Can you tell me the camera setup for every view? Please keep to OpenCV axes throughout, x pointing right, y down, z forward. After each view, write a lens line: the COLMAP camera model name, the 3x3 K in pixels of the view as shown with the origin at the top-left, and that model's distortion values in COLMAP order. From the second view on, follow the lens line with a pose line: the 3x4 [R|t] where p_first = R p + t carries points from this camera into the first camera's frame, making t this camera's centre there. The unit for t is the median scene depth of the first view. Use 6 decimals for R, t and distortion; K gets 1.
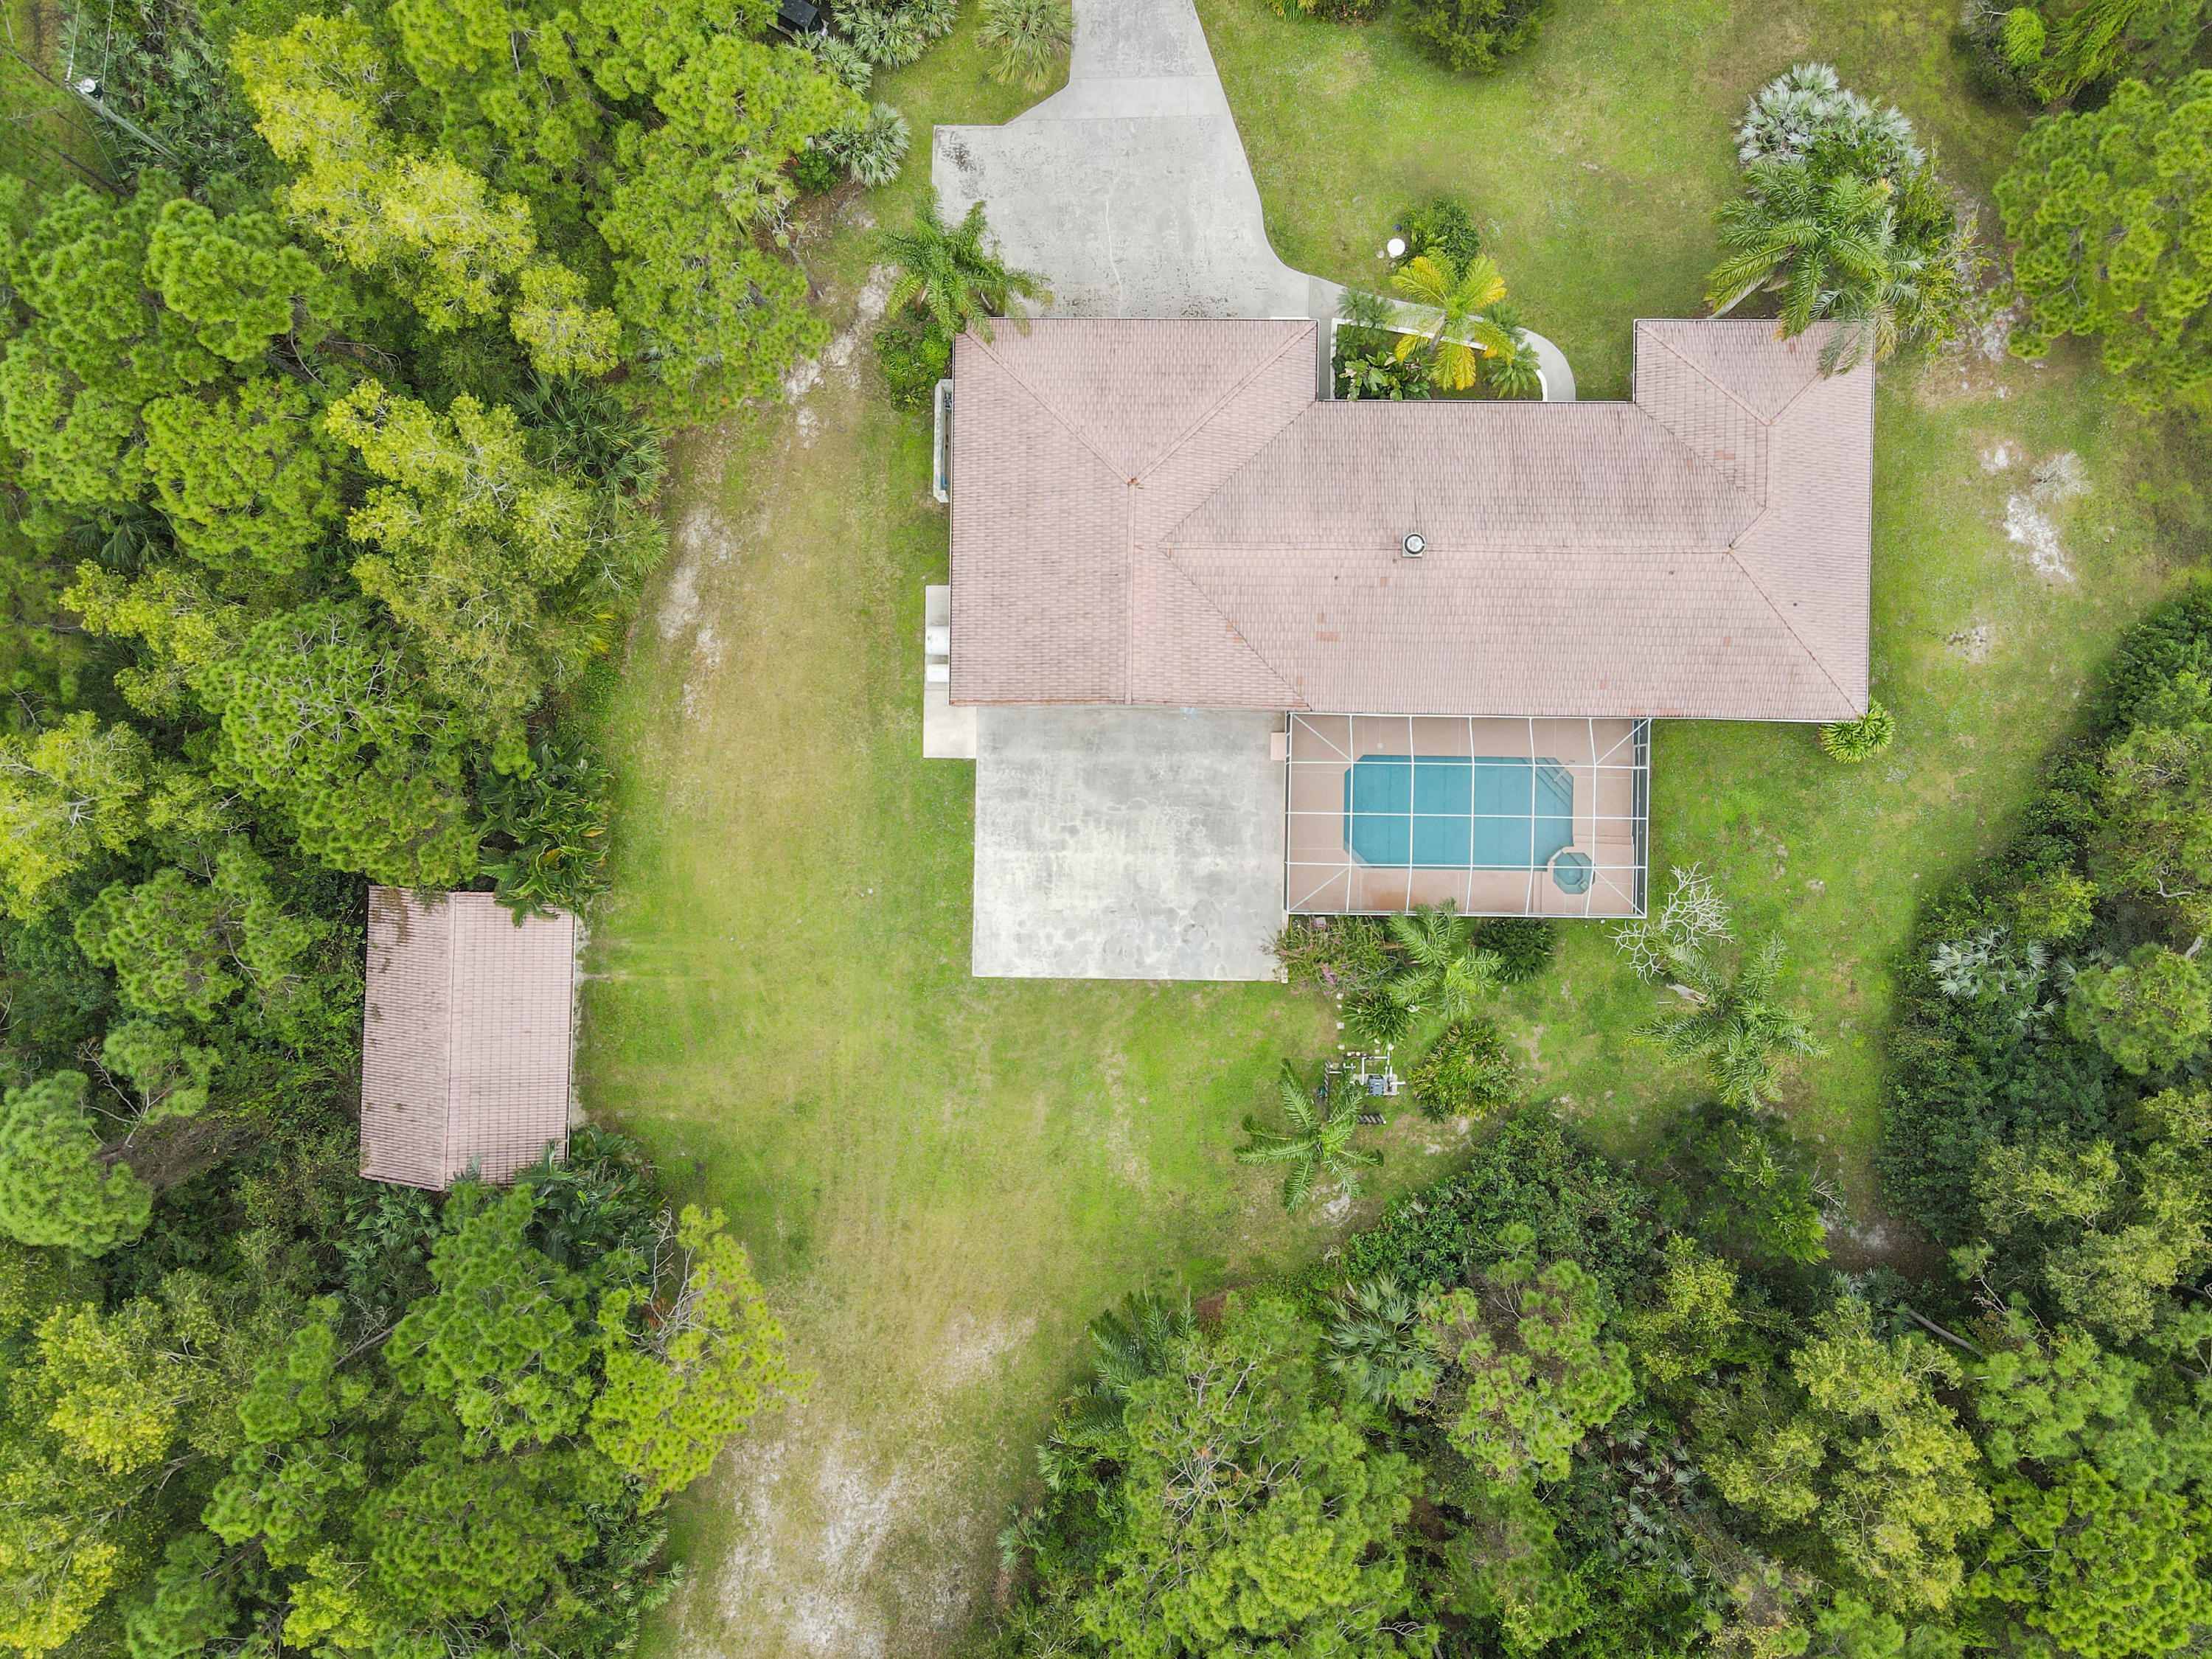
lens RADIAL K [[1595.1, 0, 1106.6], [0, 1595.1, 834.7], [0, 0, 1]] dist [-0.001082, 0.017506]
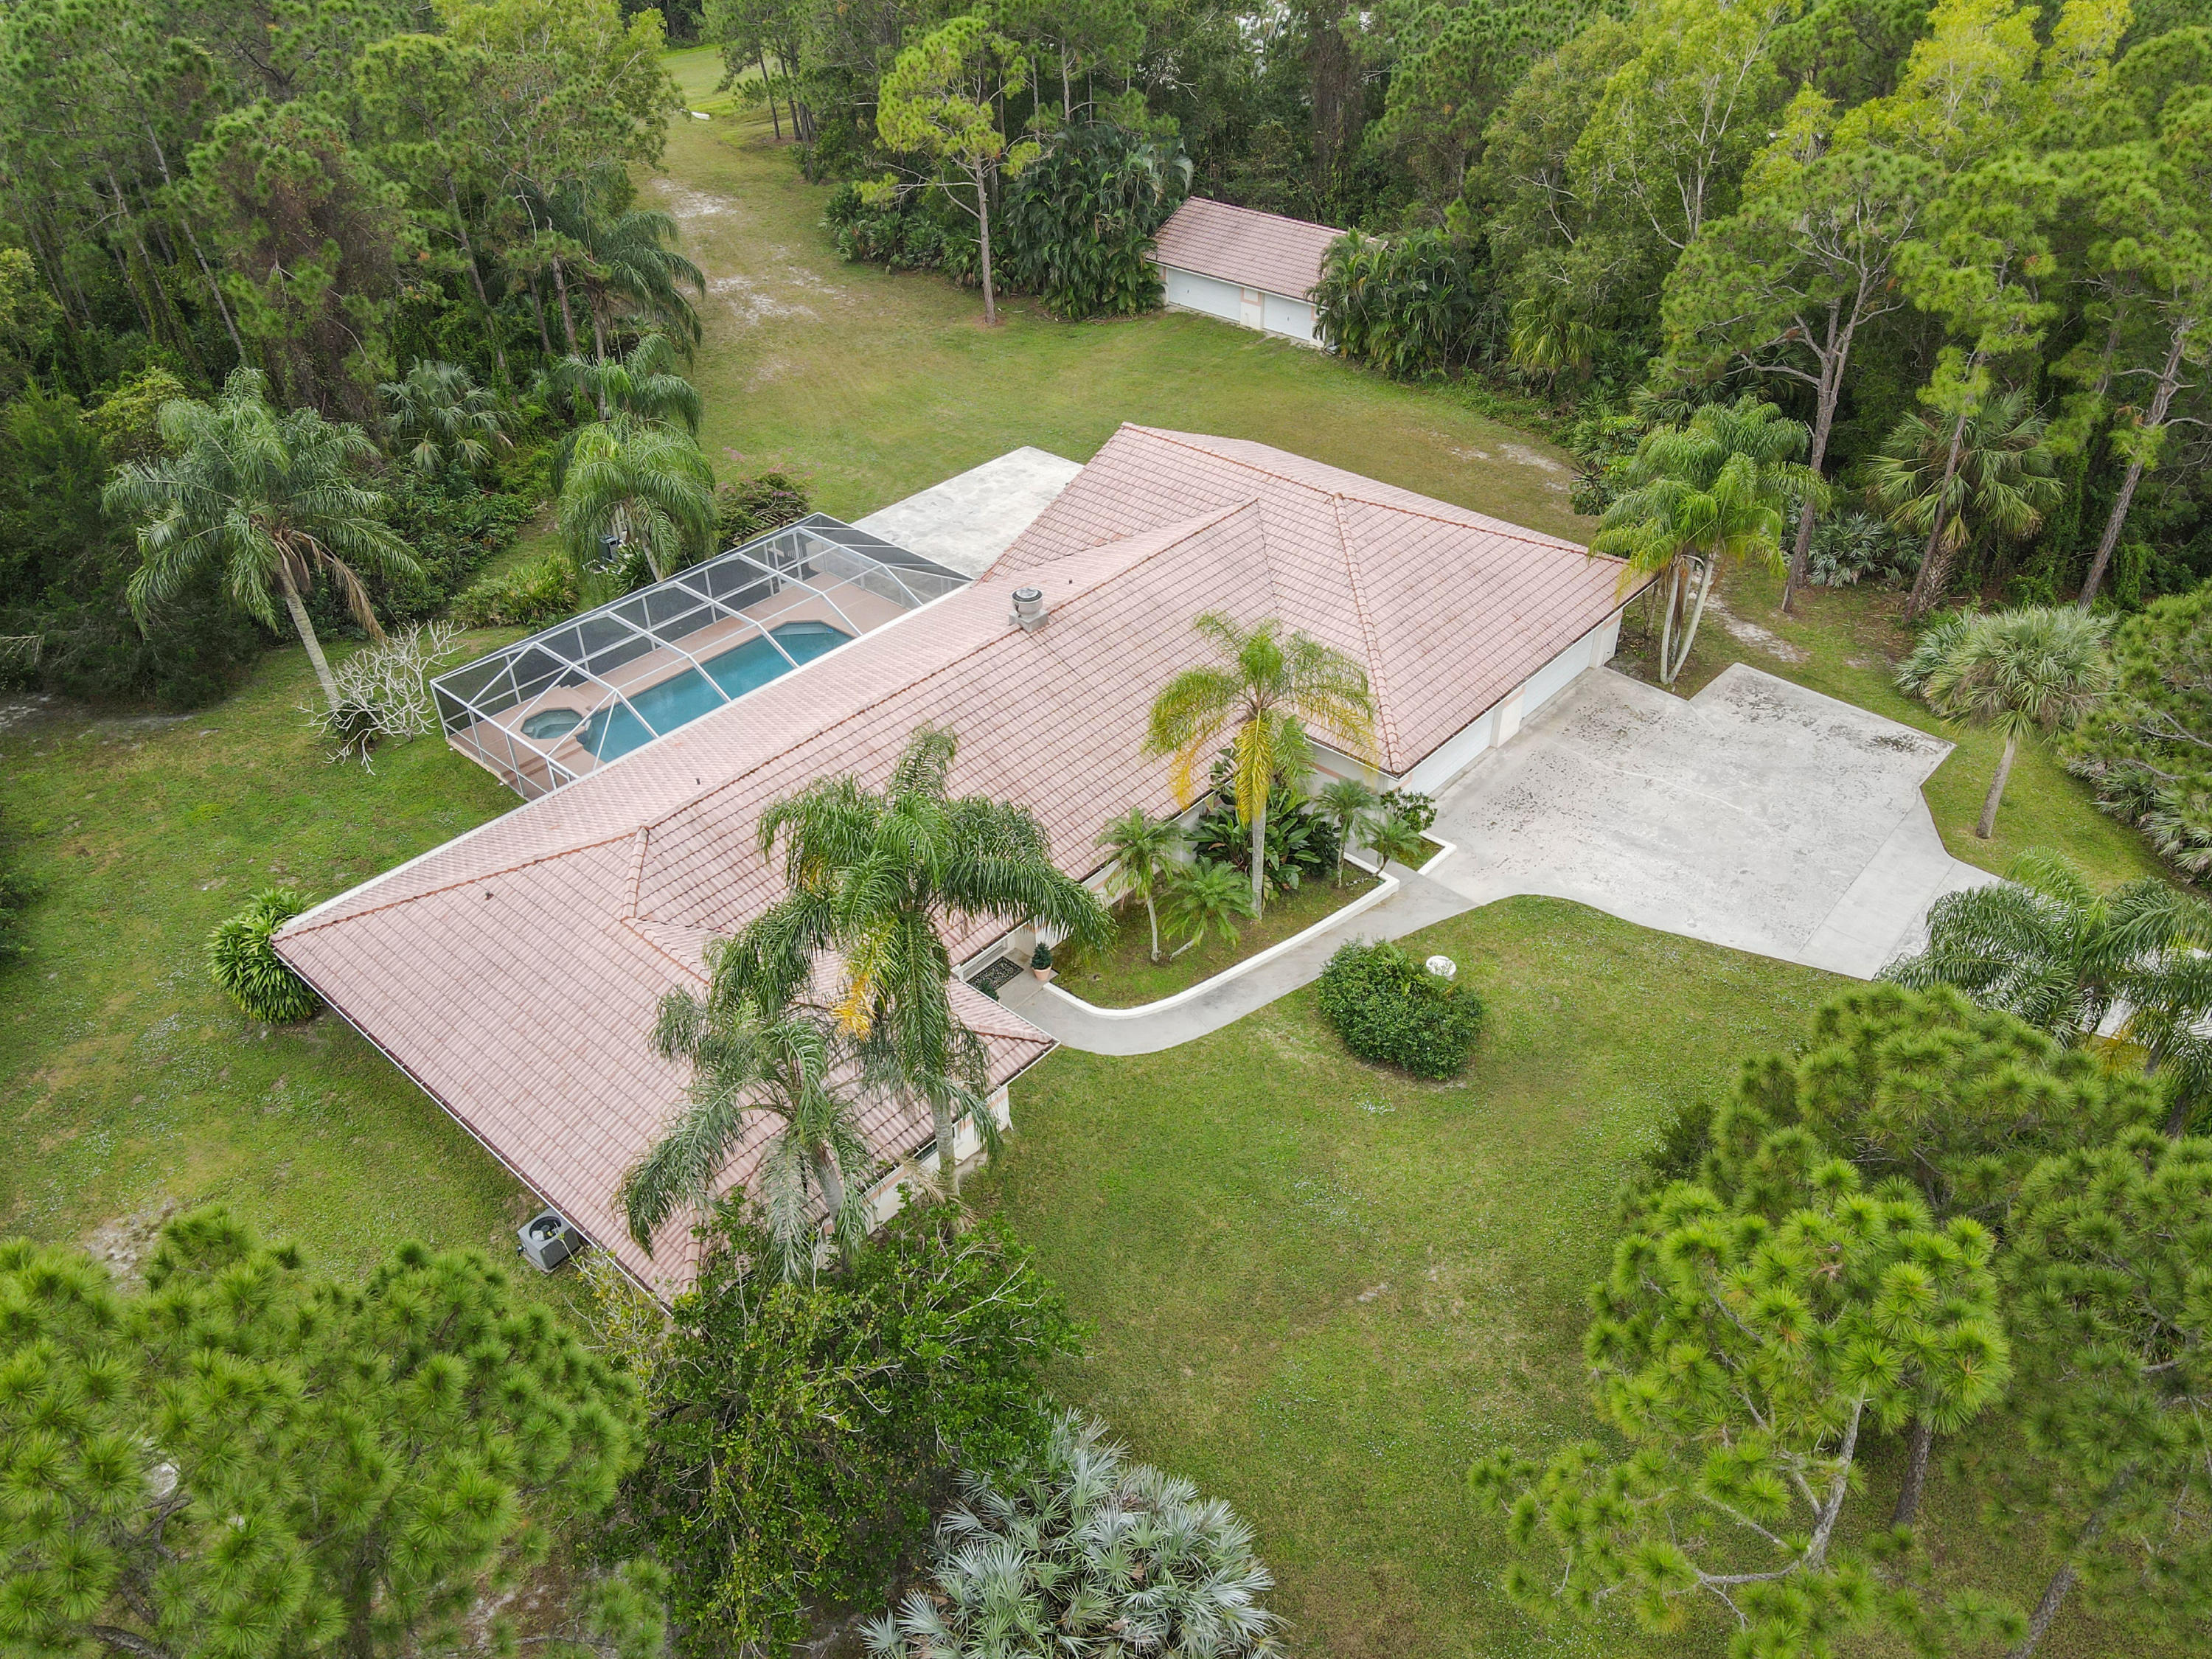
lens RADIAL K [[1595.1, 0, 1106.8], [0, 1595.1, 829.8], [0, 0, 1]] dist [-0.001082, 0.017506]
pose [[-0.658257, 0.481032, -0.579056, 0.553177], [-0.751962, -0.384031, 0.535791, -0.554180], [0.035357, 0.788117, 0.614509, 0.594304]]
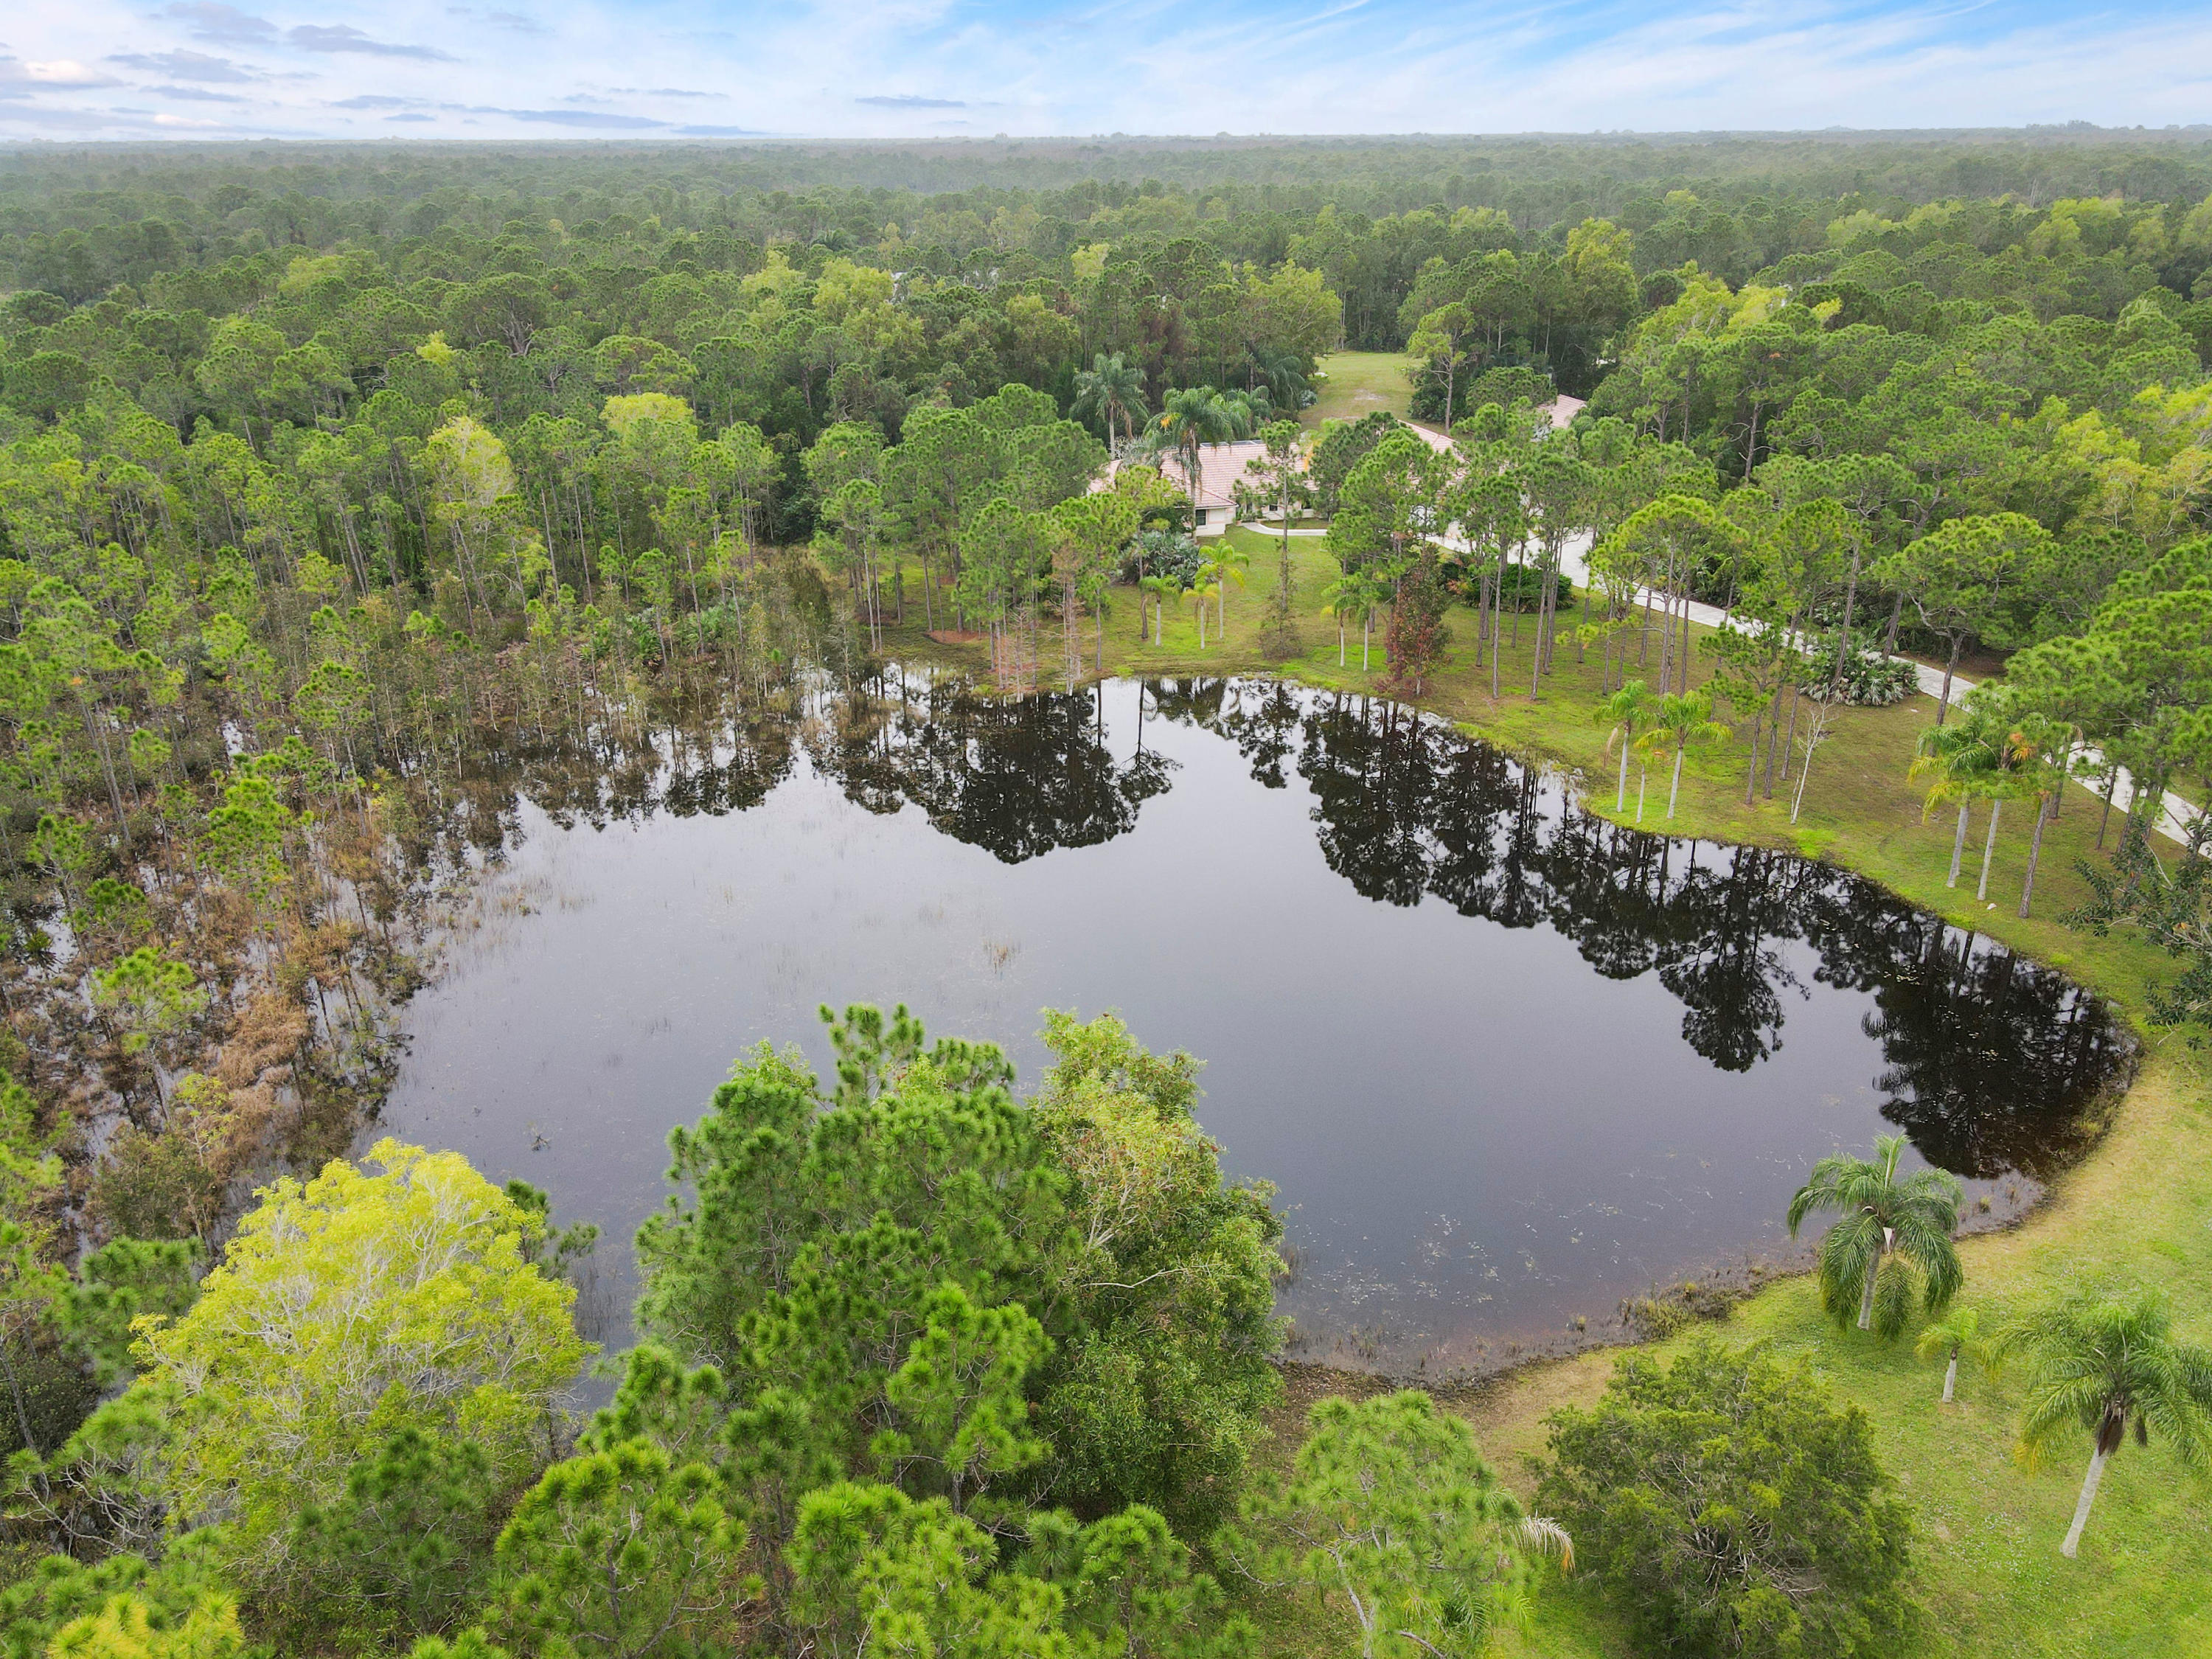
lens RADIAL K [[1595.1, 0, 1114.5], [0, 1595.1, 836.4], [0, 0, 1]] dist [-0.001082, 0.017506]
pose [[-0.962167, 0.142588, -0.232171, 0.912766], [-0.270134, -0.388109, 0.881135, -1.991708], [0.035532, 0.910516, 0.411944, 0.540609]]
